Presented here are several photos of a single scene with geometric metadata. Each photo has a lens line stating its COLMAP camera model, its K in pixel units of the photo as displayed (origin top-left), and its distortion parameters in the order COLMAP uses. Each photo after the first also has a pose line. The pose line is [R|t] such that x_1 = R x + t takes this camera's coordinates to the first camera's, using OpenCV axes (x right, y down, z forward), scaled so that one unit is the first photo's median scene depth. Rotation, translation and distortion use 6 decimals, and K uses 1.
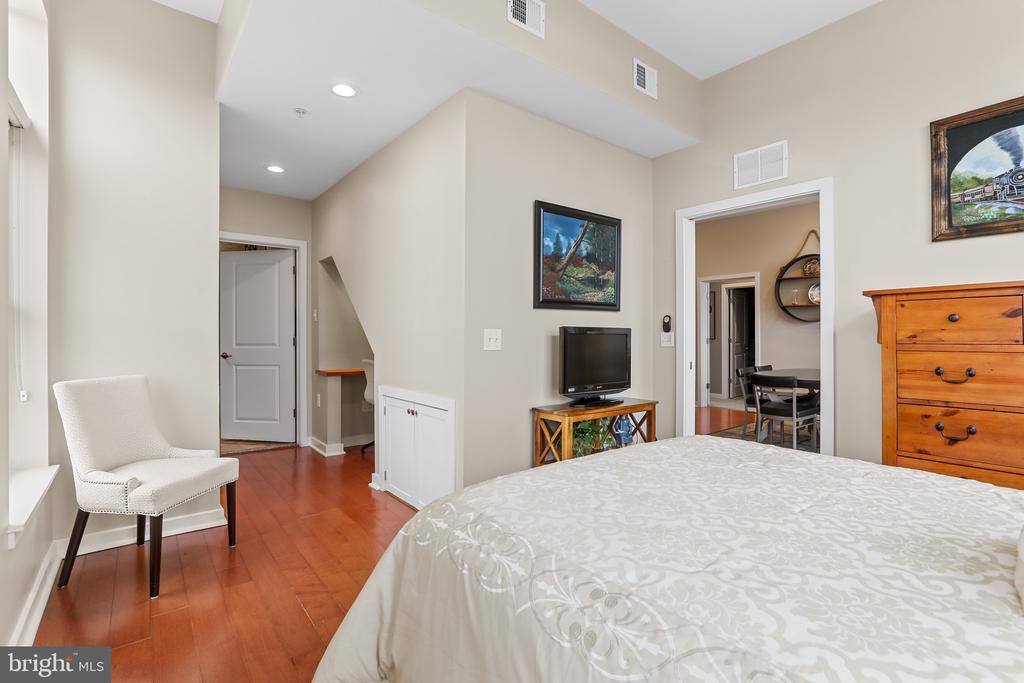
lens RADIAL K [[473.5, 0, 502.8], [0, 473.5, 333.7], [0, 0, 1]] dist [-0.013072, 0.001859]
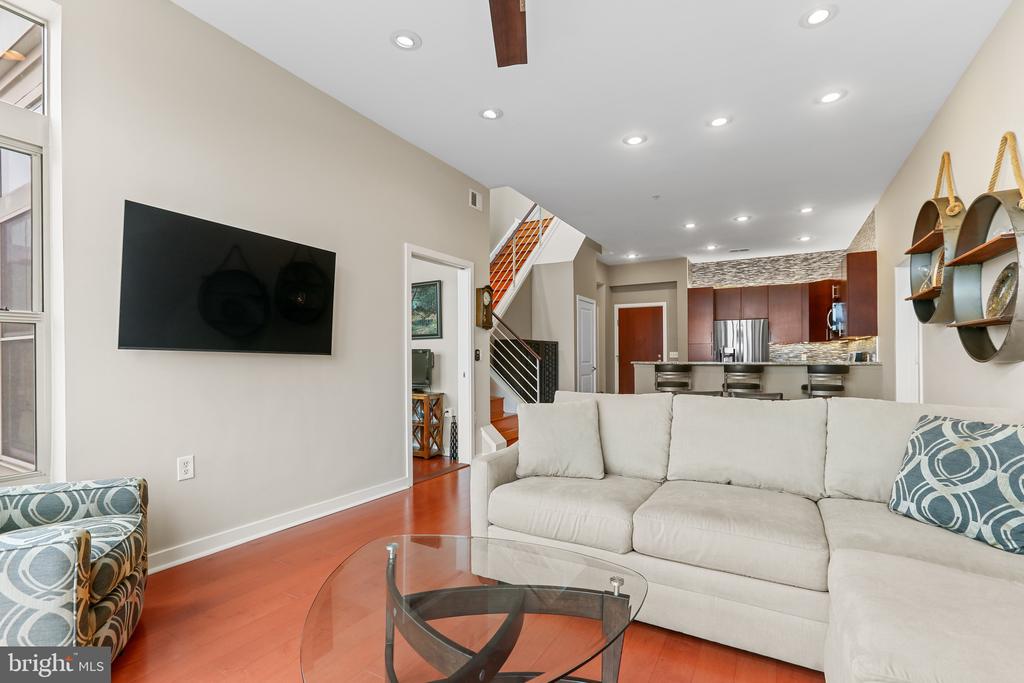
lens RADIAL K [[473.5, 0, 511.5], [0, 473.5, 349.8], [0, 0, 1]] dist [-0.013072, 0.001859]
pose [[0.383512, -0.015149, -0.923411, 1.867630], [0.007166, 0.999884, -0.013427, 0.015390], [0.923508, -0.001467, 0.383577, 0.629049]]
